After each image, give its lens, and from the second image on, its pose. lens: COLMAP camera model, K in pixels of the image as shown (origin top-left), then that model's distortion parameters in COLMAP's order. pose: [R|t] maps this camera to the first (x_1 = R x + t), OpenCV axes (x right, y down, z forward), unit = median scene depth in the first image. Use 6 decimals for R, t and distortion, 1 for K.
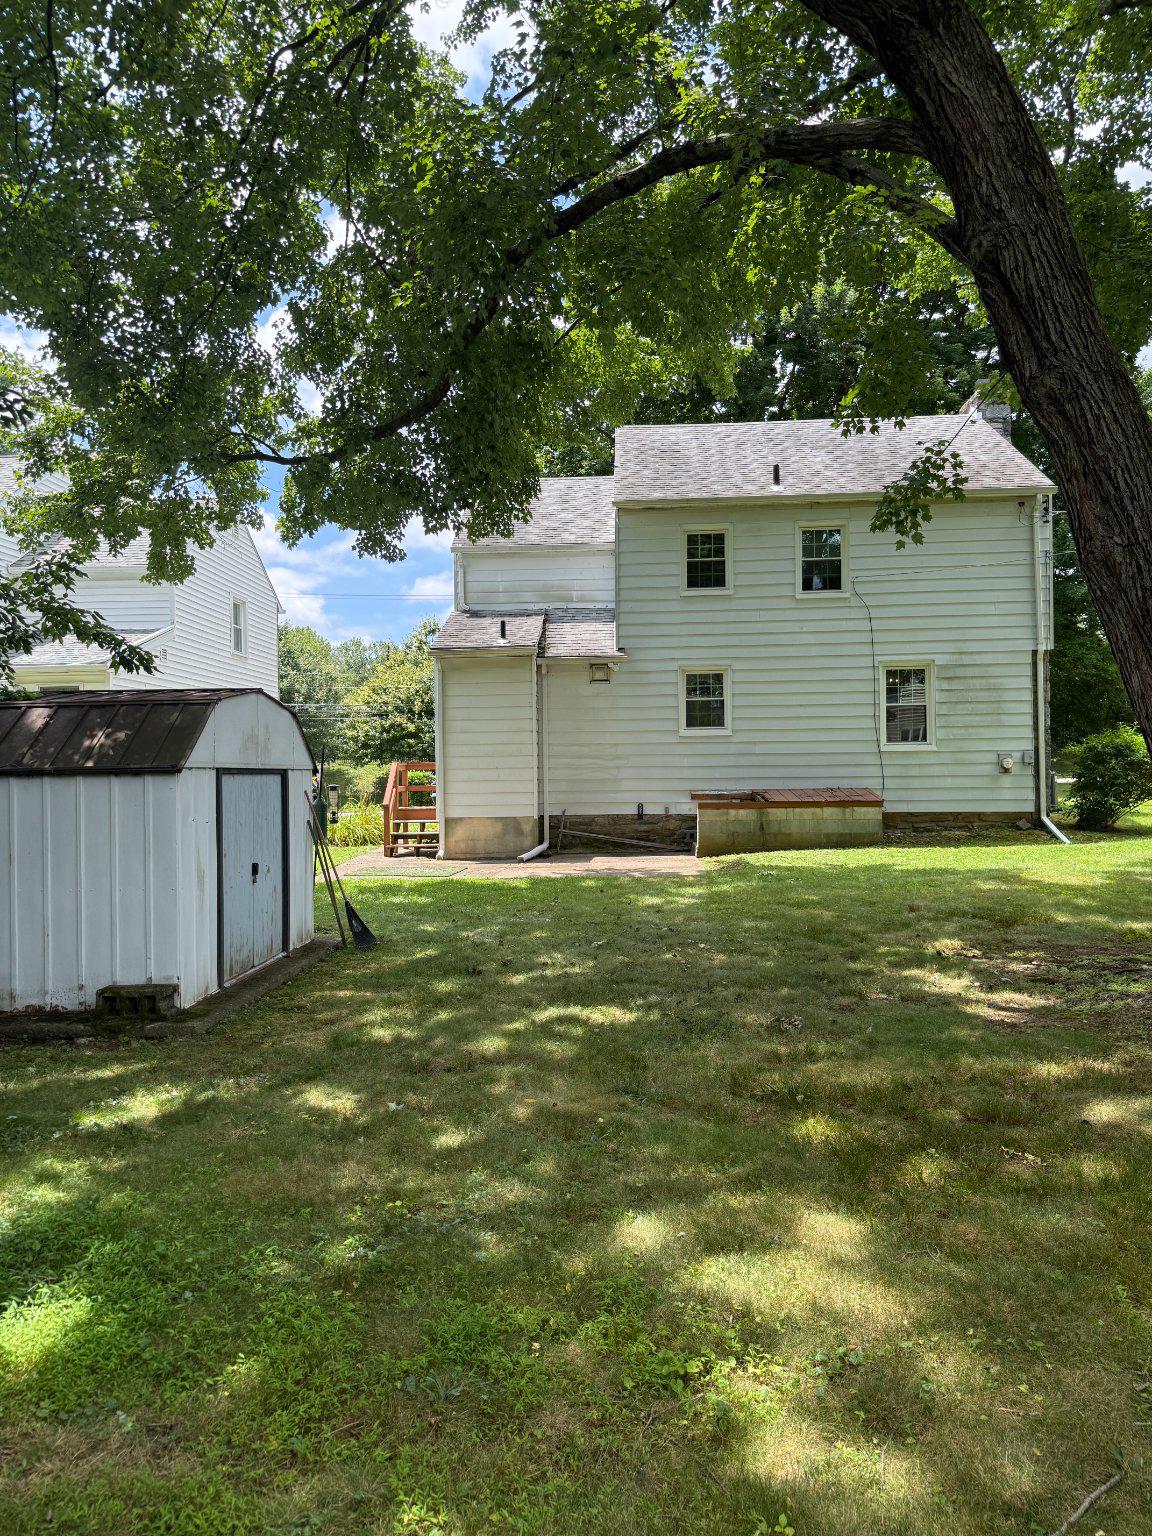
lens RADIAL K [[1075.5, 0, 566.2], [0, 1075.5, 765.5], [0, 0, 1]] dist [0.060007, -0.078391]
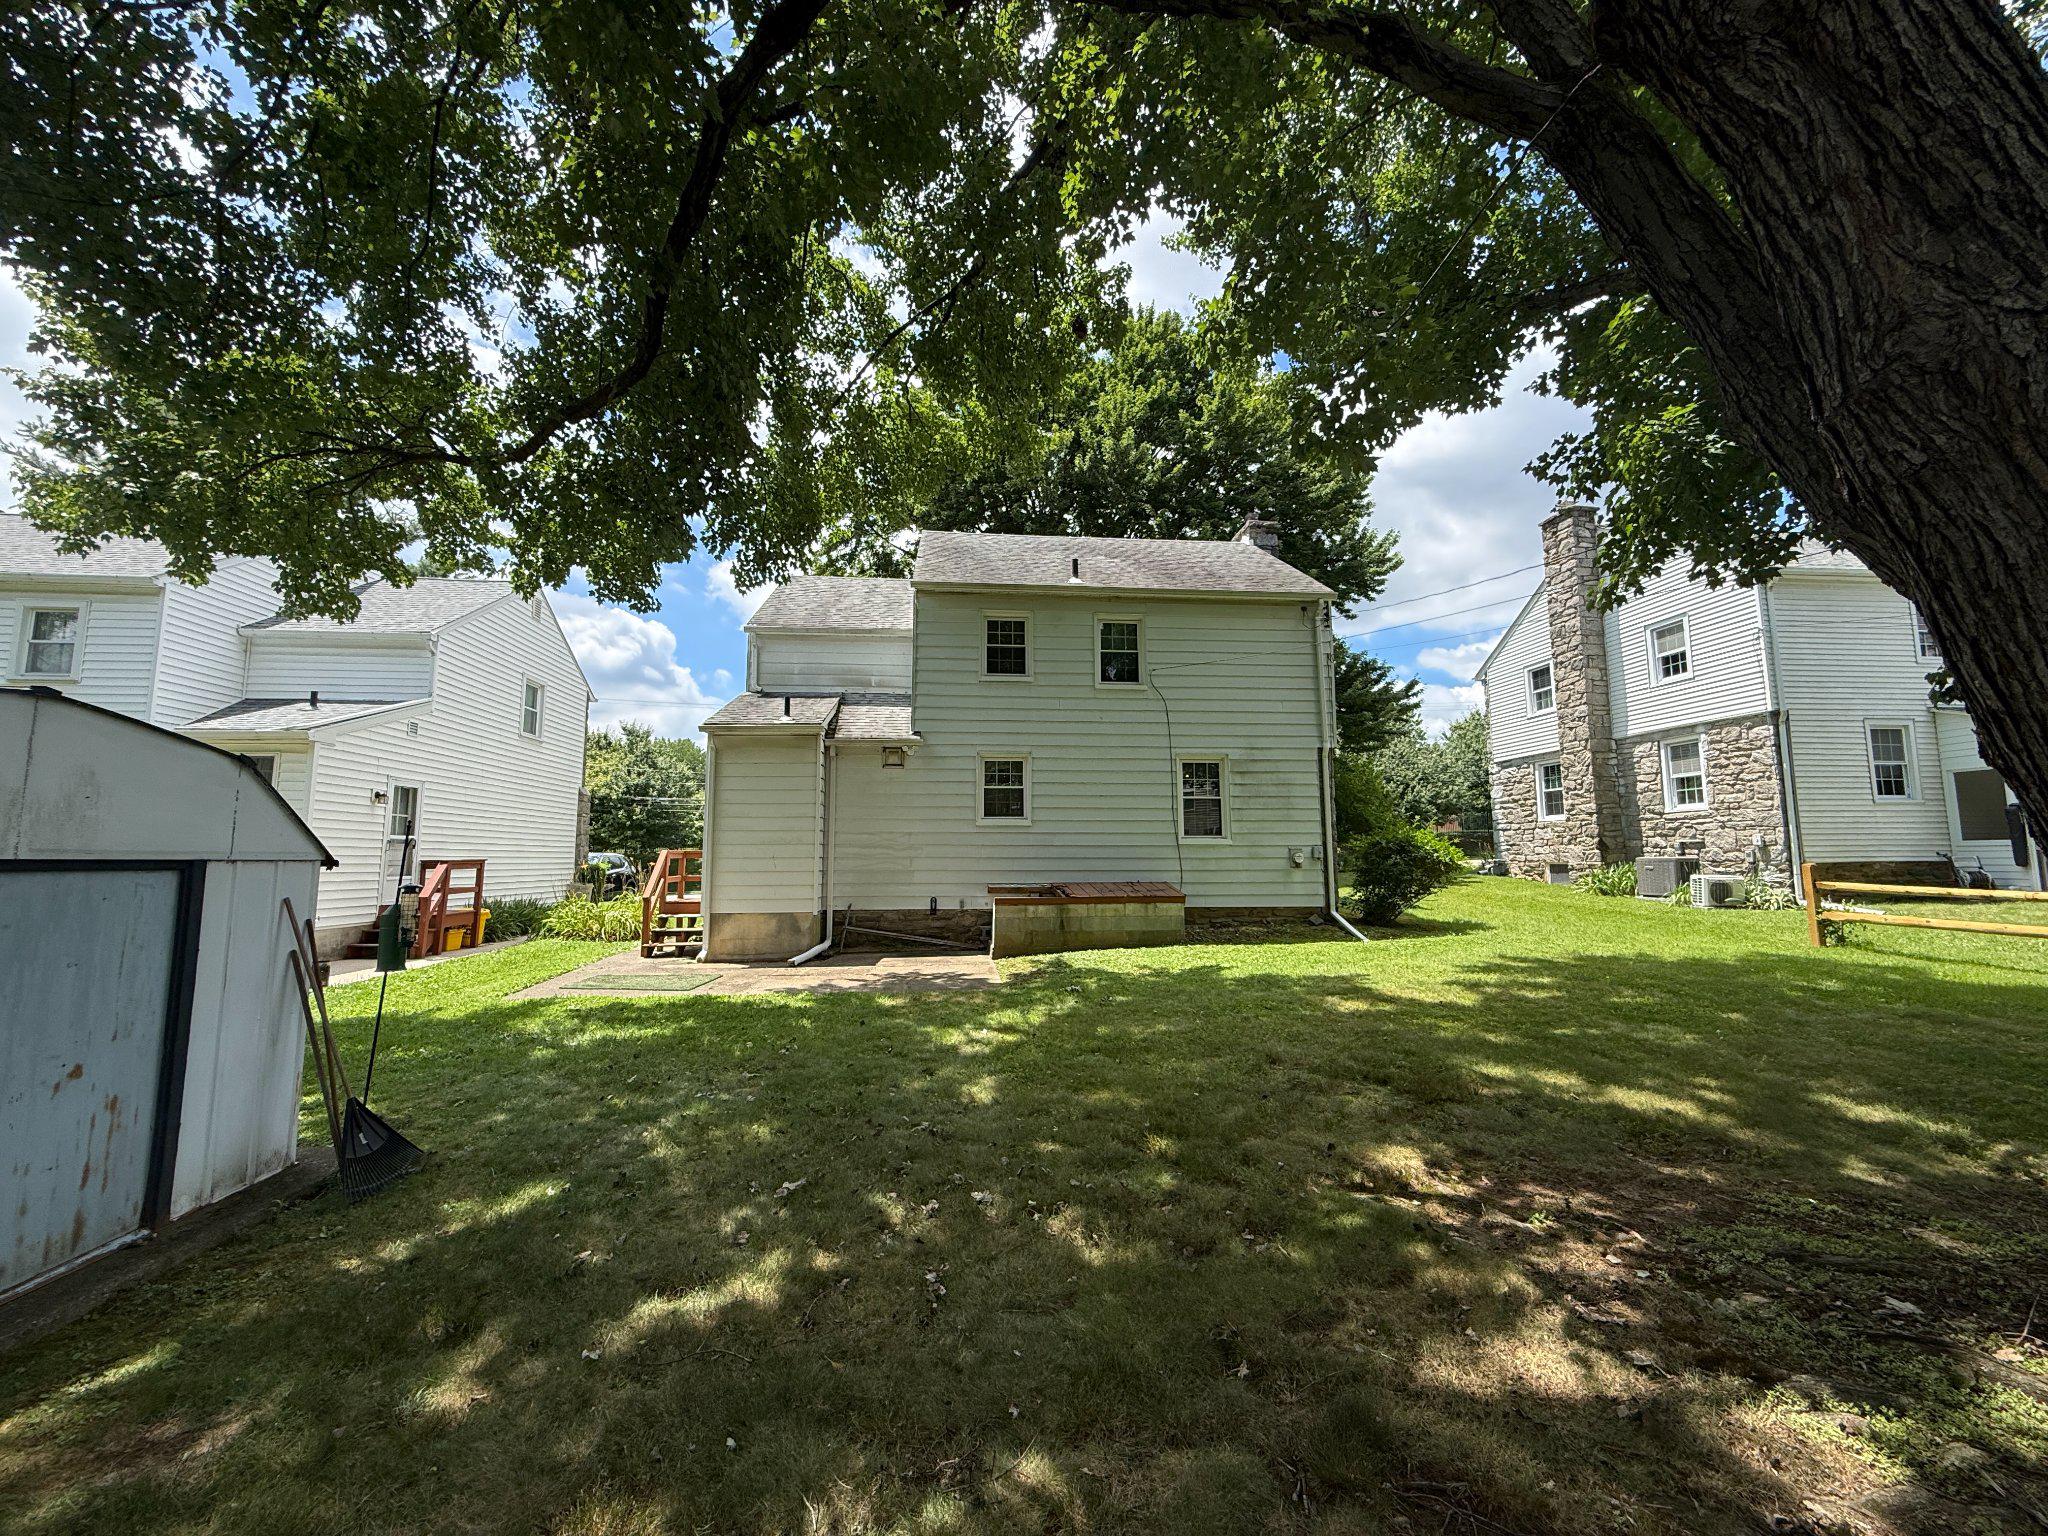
lens RADIAL K [[818.1, 0, 1010.7], [0, 818.1, 757.9], [0, 0, 1]] dist [0.000779, 0.000654]
pose [[0.991824, 0.025444, 0.125049, 0.044781], [-0.010488, 0.992858, -0.118840, -0.001359], [-0.127179, 0.116557, 0.985008, 0.287745]]
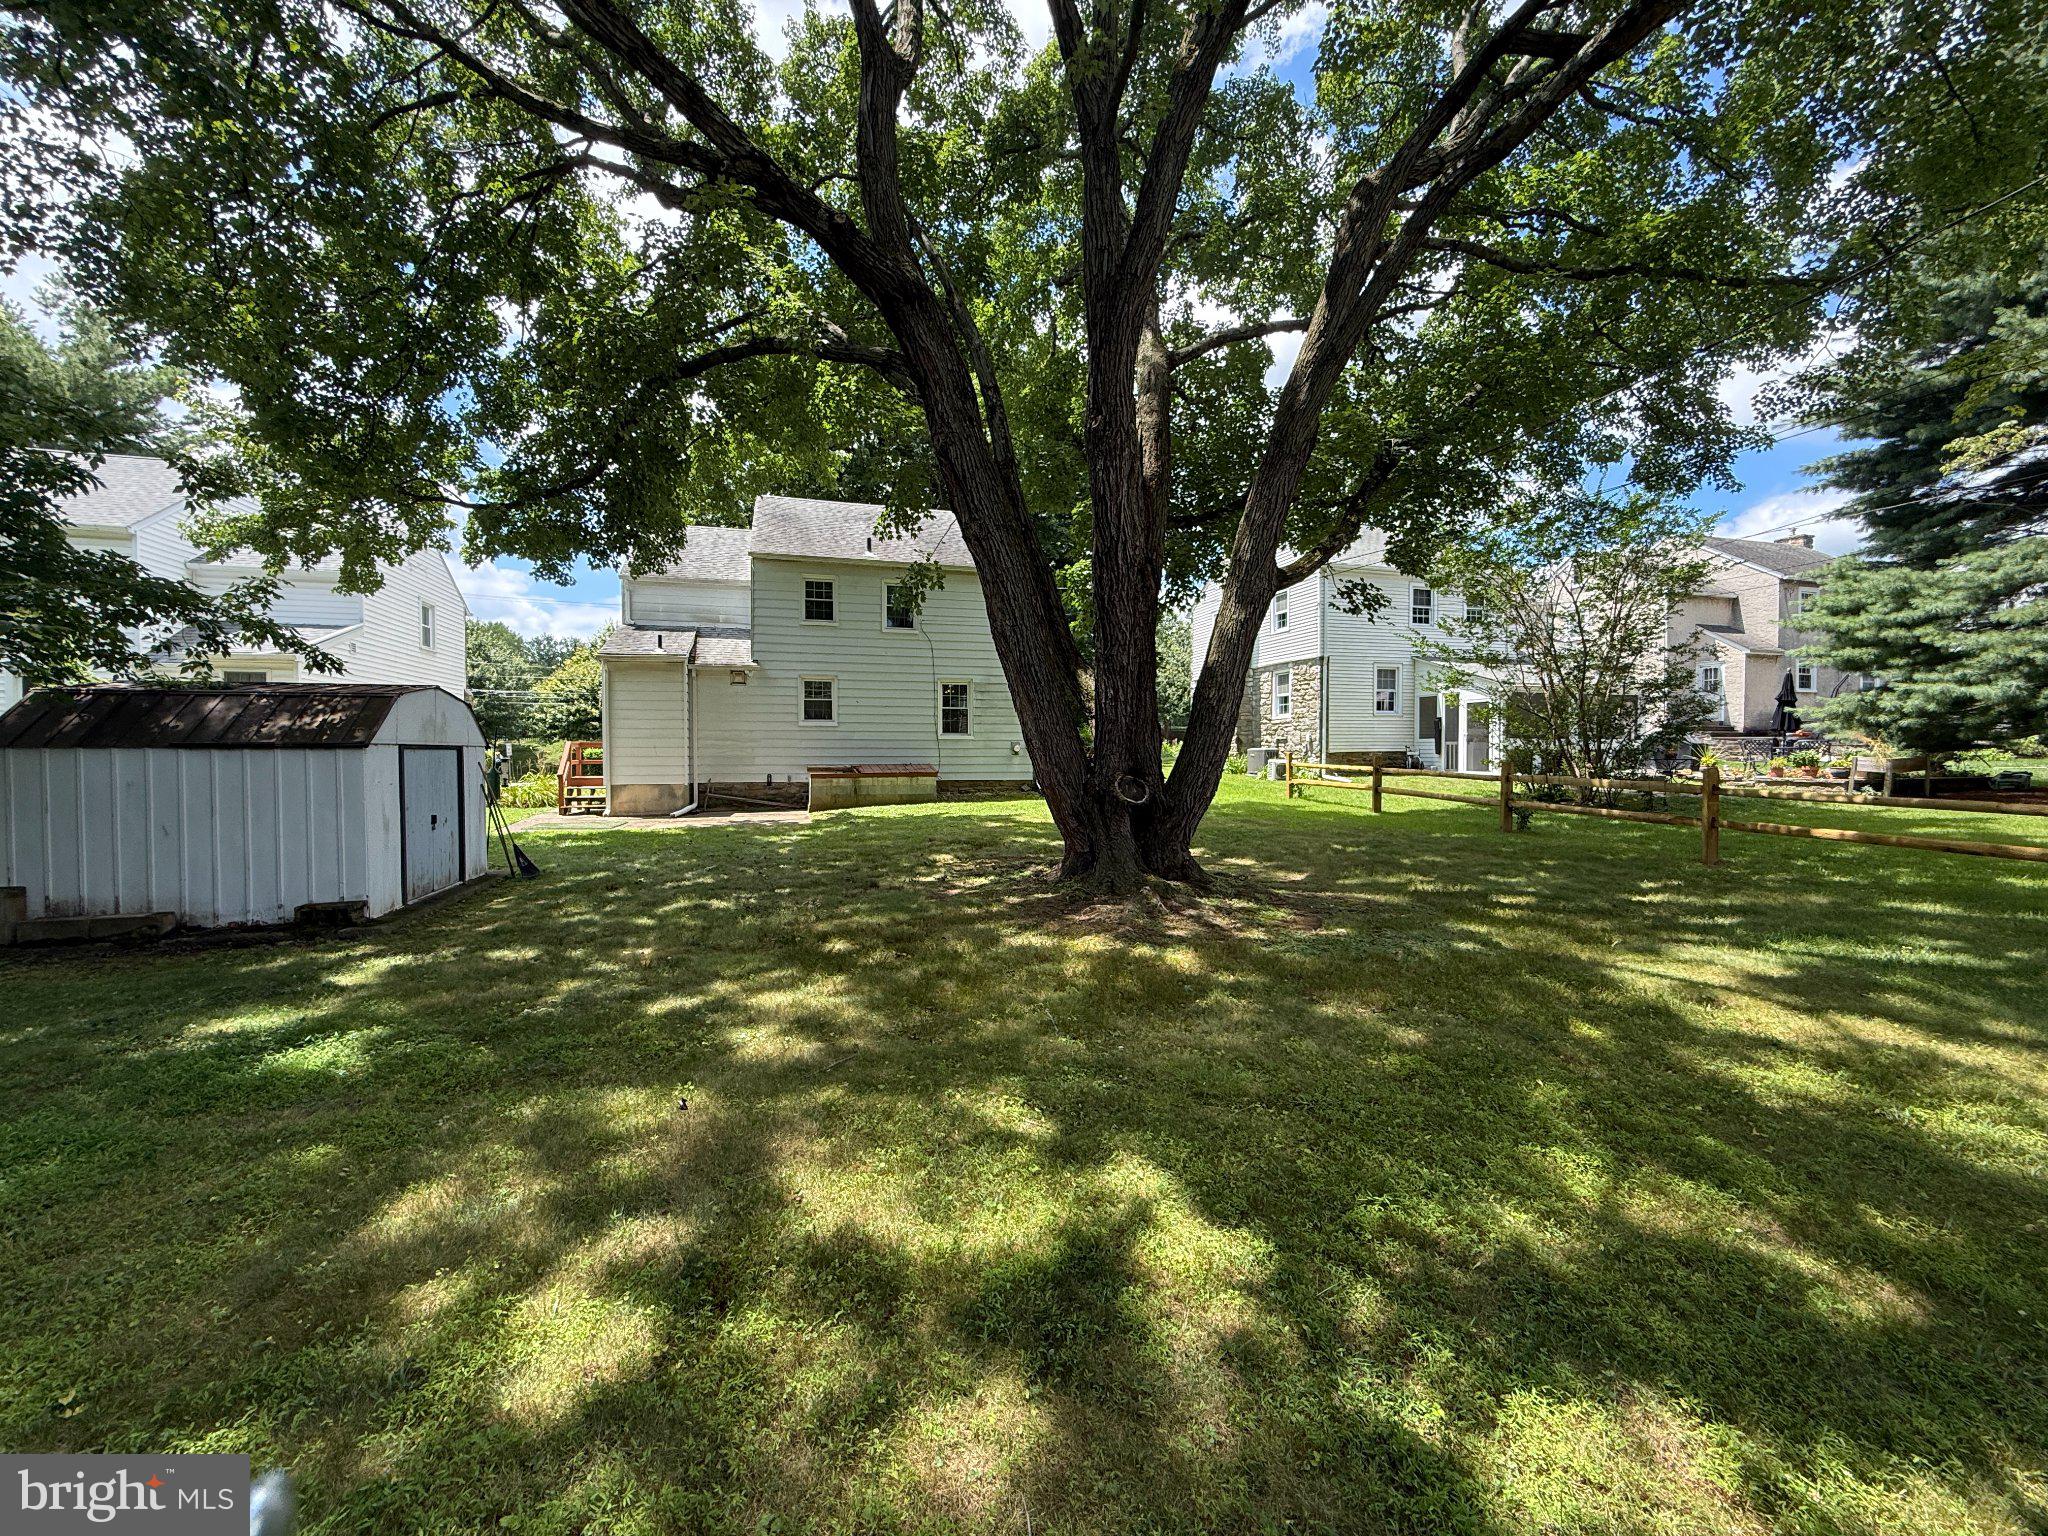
lens RADIAL K [[818.1, 0, 1013.9], [0, 818.1, 764.8], [0, 0, 1]] dist [0.000779, 0.000654]
pose [[0.948380, 0.006546, 0.317068, 0.035325], [-0.013426, 0.999719, 0.019517, -0.001285], [-0.316851, -0.022767, 0.948202, -0.094100]]
